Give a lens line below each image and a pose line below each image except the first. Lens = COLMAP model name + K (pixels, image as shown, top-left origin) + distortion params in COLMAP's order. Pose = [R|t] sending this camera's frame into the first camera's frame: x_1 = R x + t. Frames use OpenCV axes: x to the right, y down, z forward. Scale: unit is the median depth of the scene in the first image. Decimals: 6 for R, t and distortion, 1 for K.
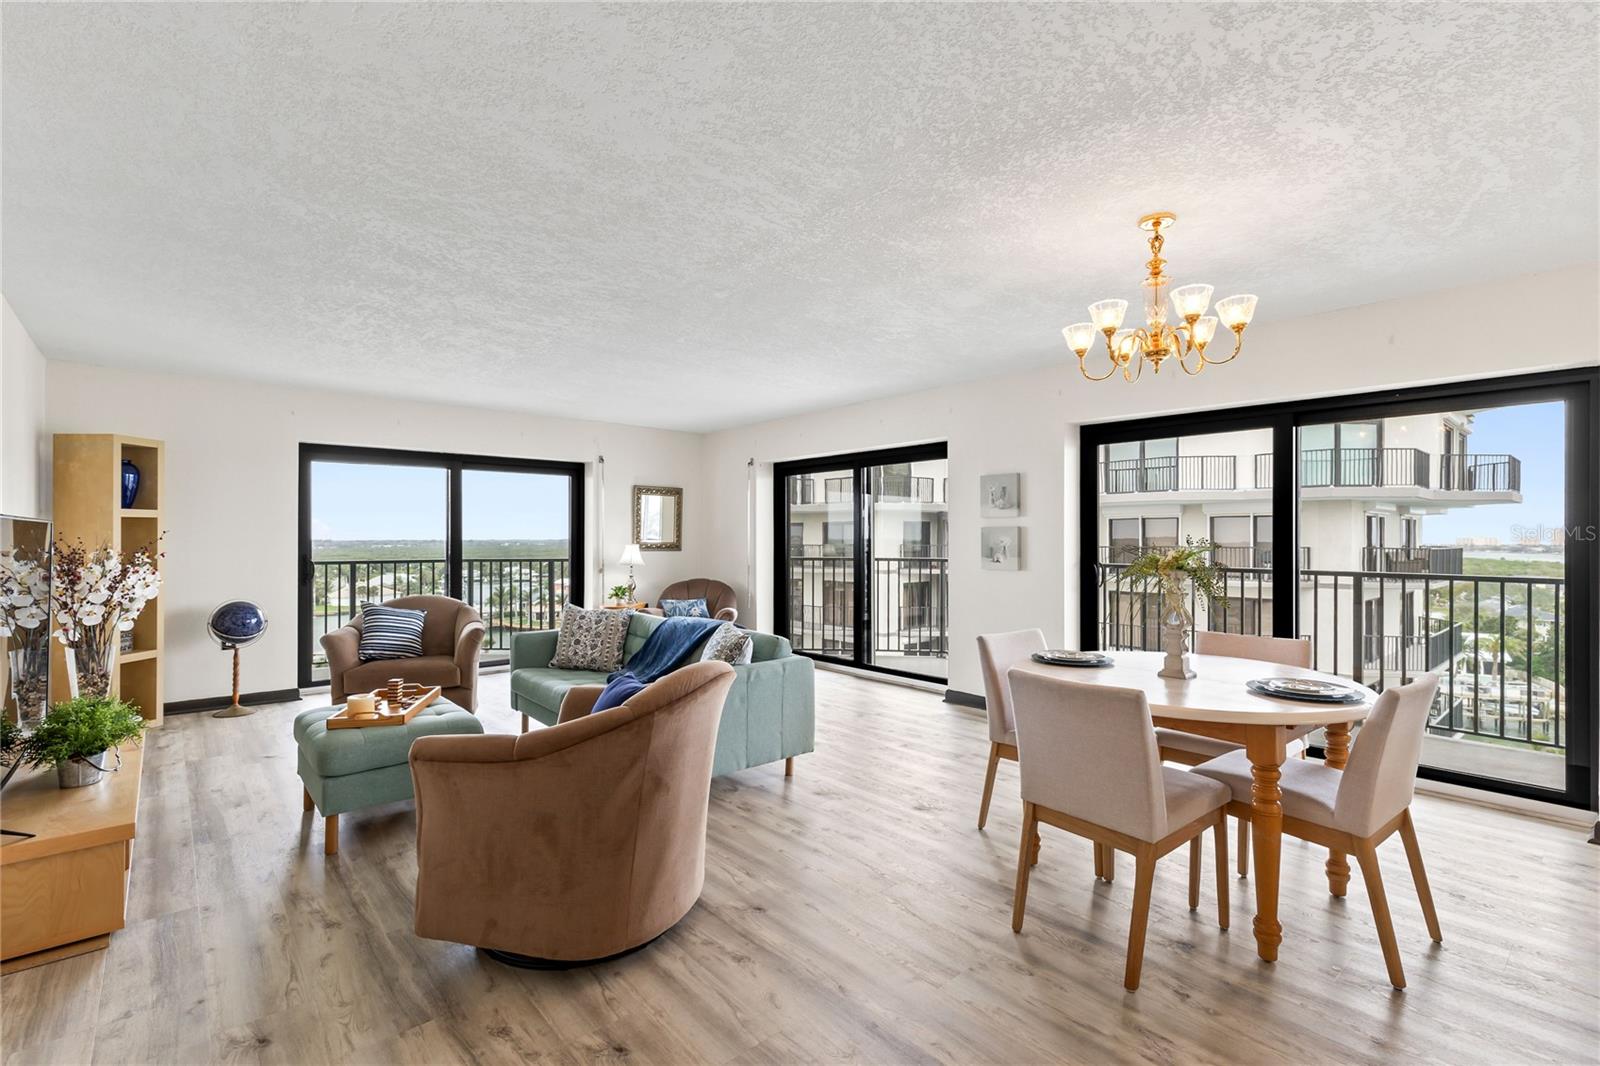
lens RADIAL K [[740.0, 0, 801.0], [0, 740.0, 538.9], [0, 0, 1]] dist [0.000611, -0.000227]
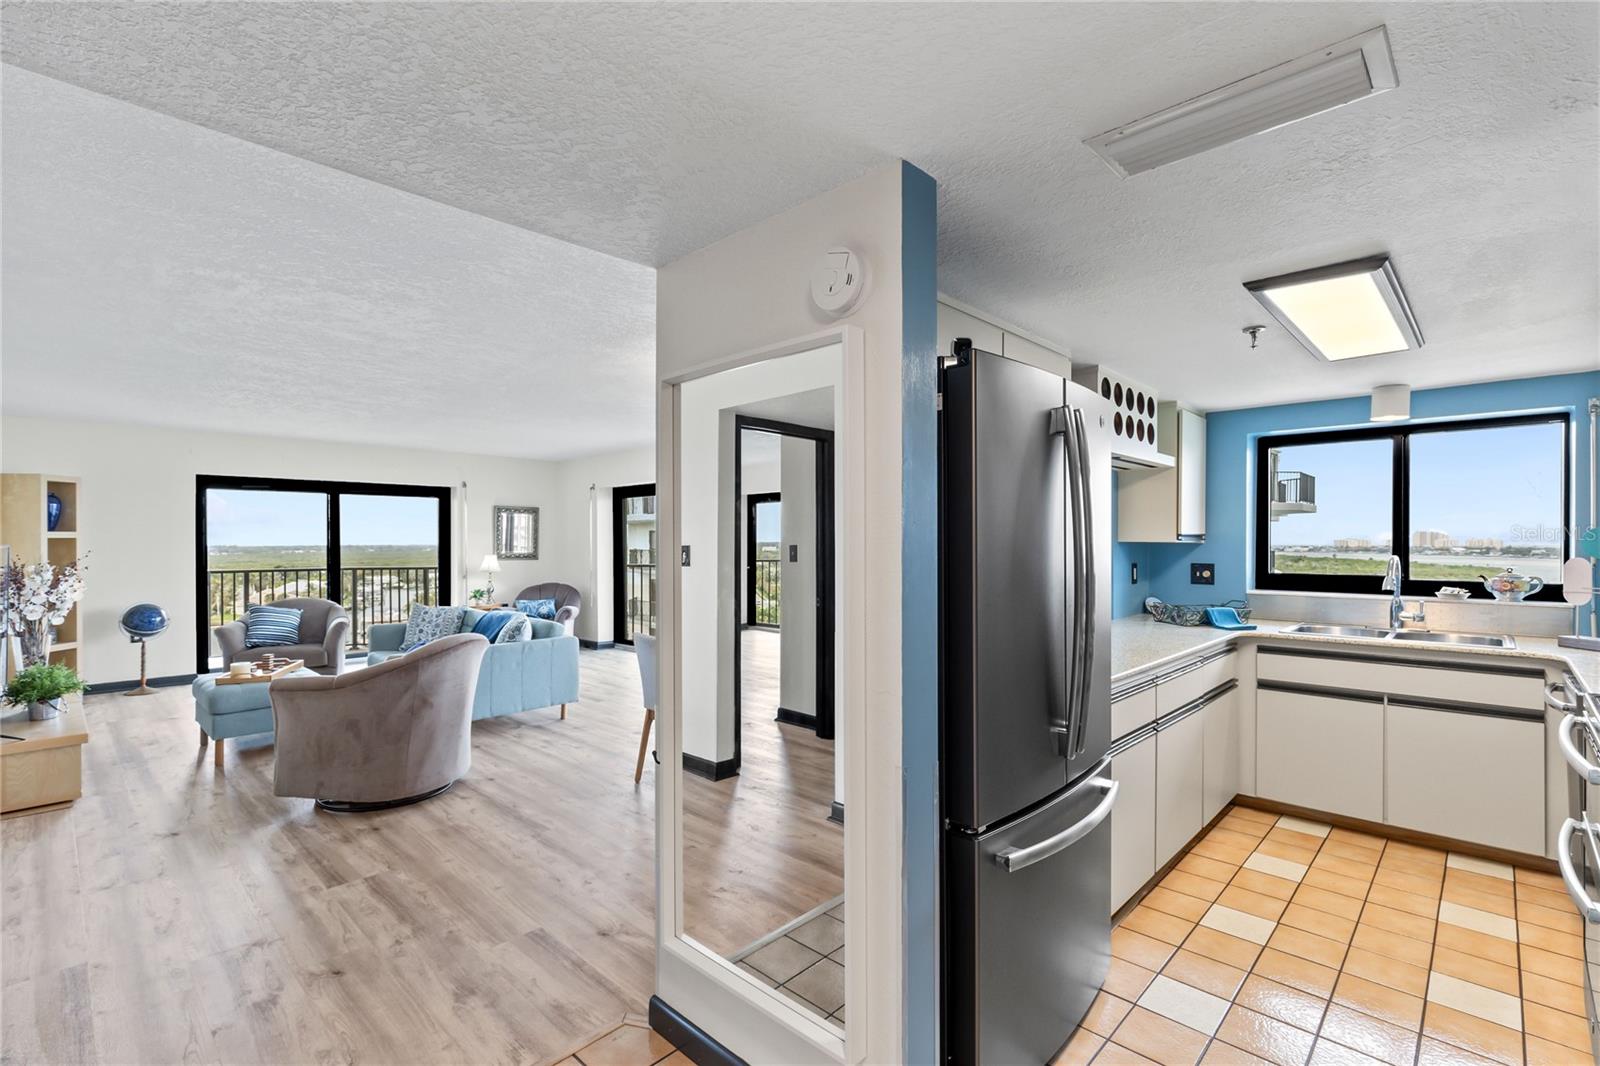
lens RADIAL K [[733.9, 0, 803.2], [0, 733.9, 544.5], [0, 0, 1]] dist [-0.001888, 0.000139]
pose [[0.995644, -0.003675, 0.093161, 0.266612], [0.003477, 0.999991, 0.002286, -0.016698], [-0.093169, -0.001952, 0.995648, -0.385673]]
